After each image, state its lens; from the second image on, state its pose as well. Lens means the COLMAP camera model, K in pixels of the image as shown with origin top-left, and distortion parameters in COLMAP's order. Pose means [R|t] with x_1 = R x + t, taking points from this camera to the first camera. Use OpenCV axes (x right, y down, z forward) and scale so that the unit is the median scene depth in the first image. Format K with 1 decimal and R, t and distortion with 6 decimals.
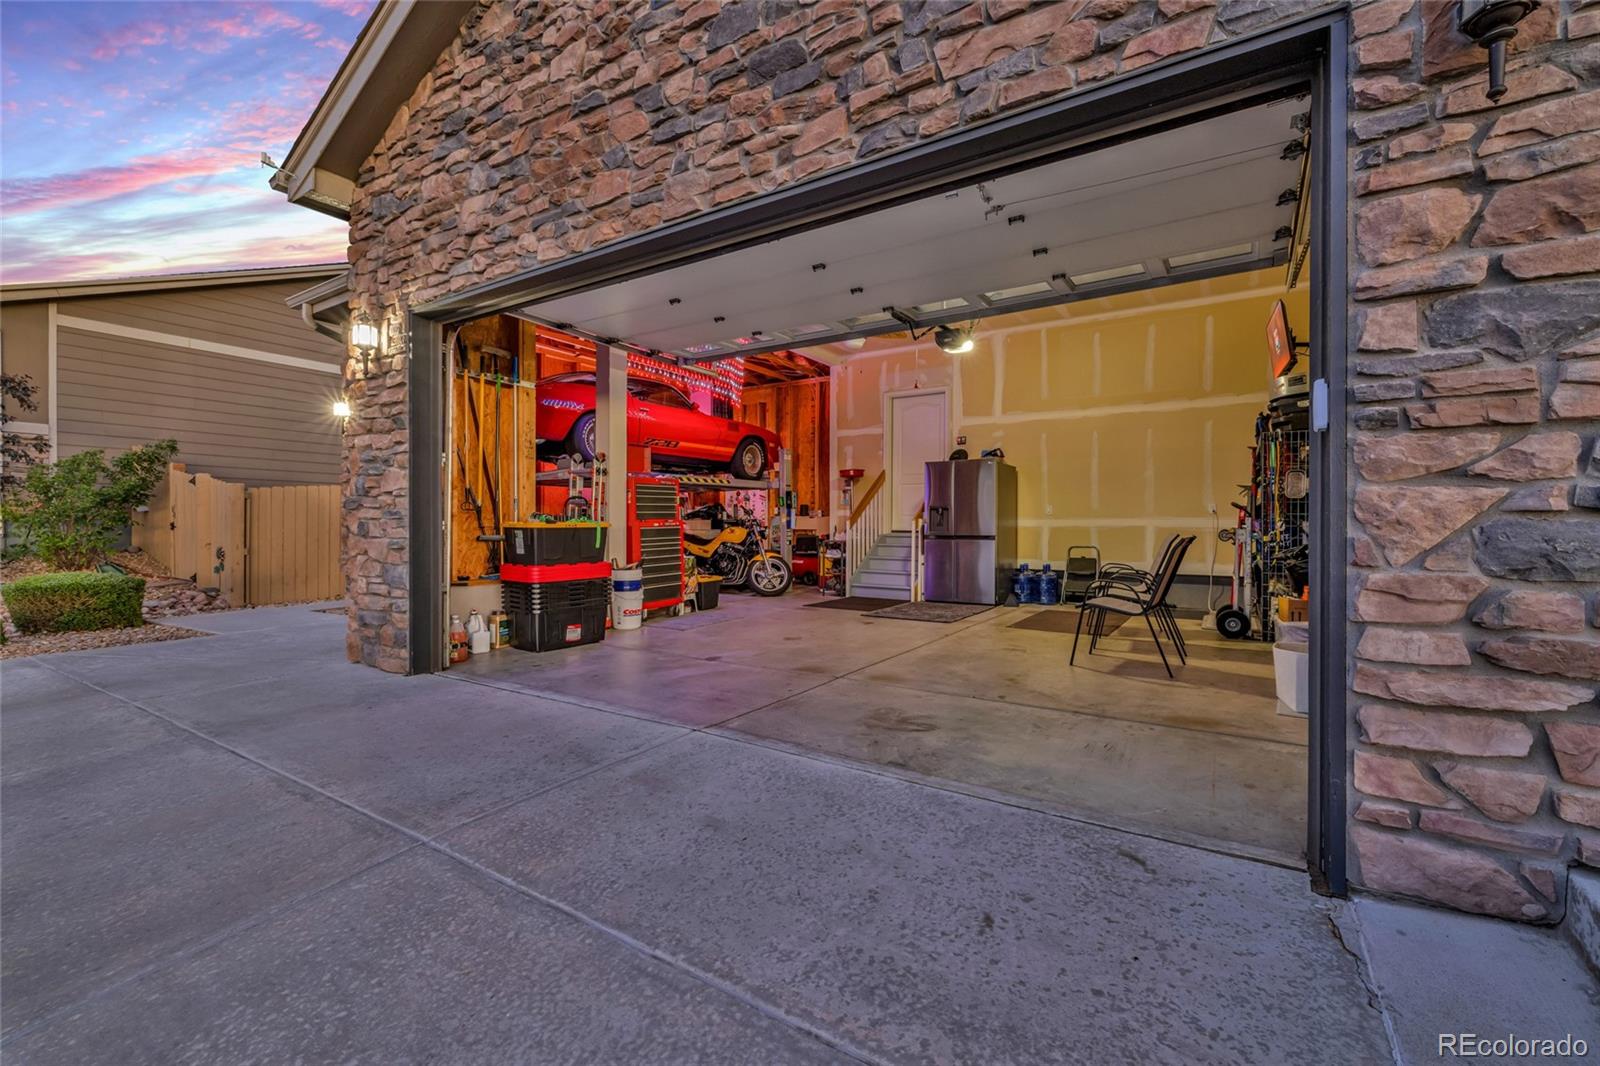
lens RADIAL K [[684.5, 0, 800.6], [0, 684.5, 528.7], [0, 0, 1]] dist [0.000502, -0.000091]
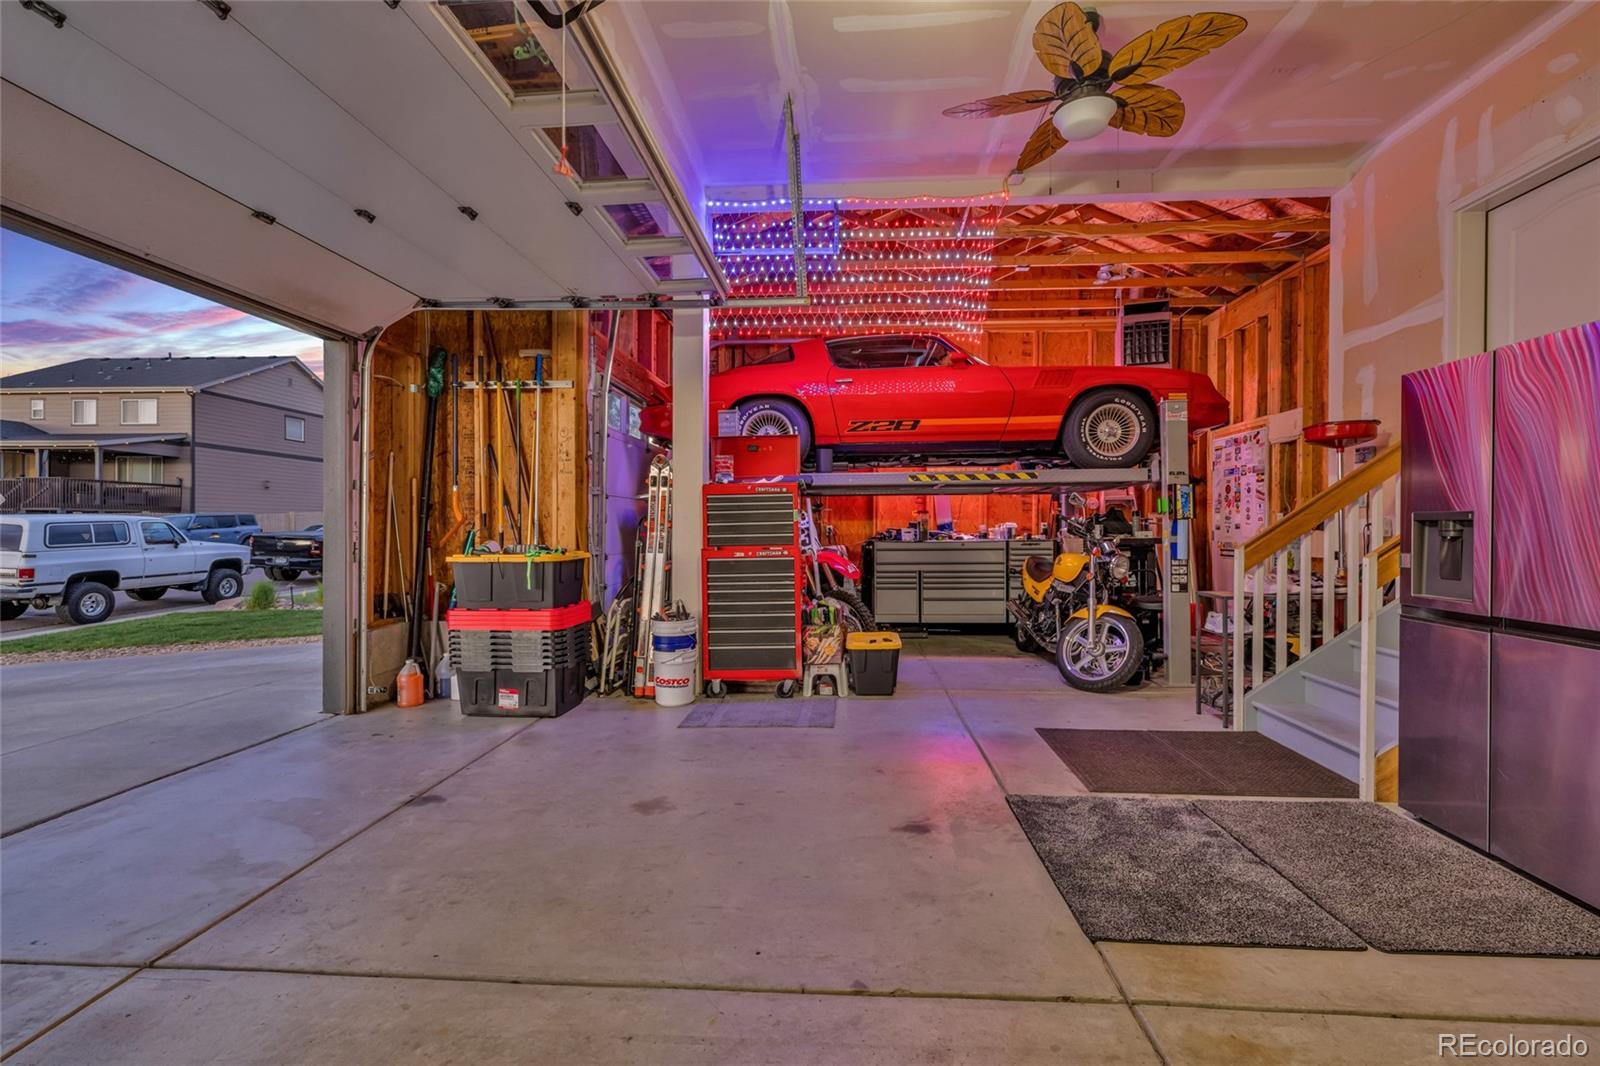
lens RADIAL K [[684.5, 0, 799.9], [0, 684.5, 531.9], [0, 0, 1]] dist [0.000502, -0.000091]
pose [[0.499802, 0.001006, -0.866139, 0.318319], [-0.004921, 0.999986, -0.001678, -0.020735], [0.866126, 0.005101, 0.499800, 0.598423]]
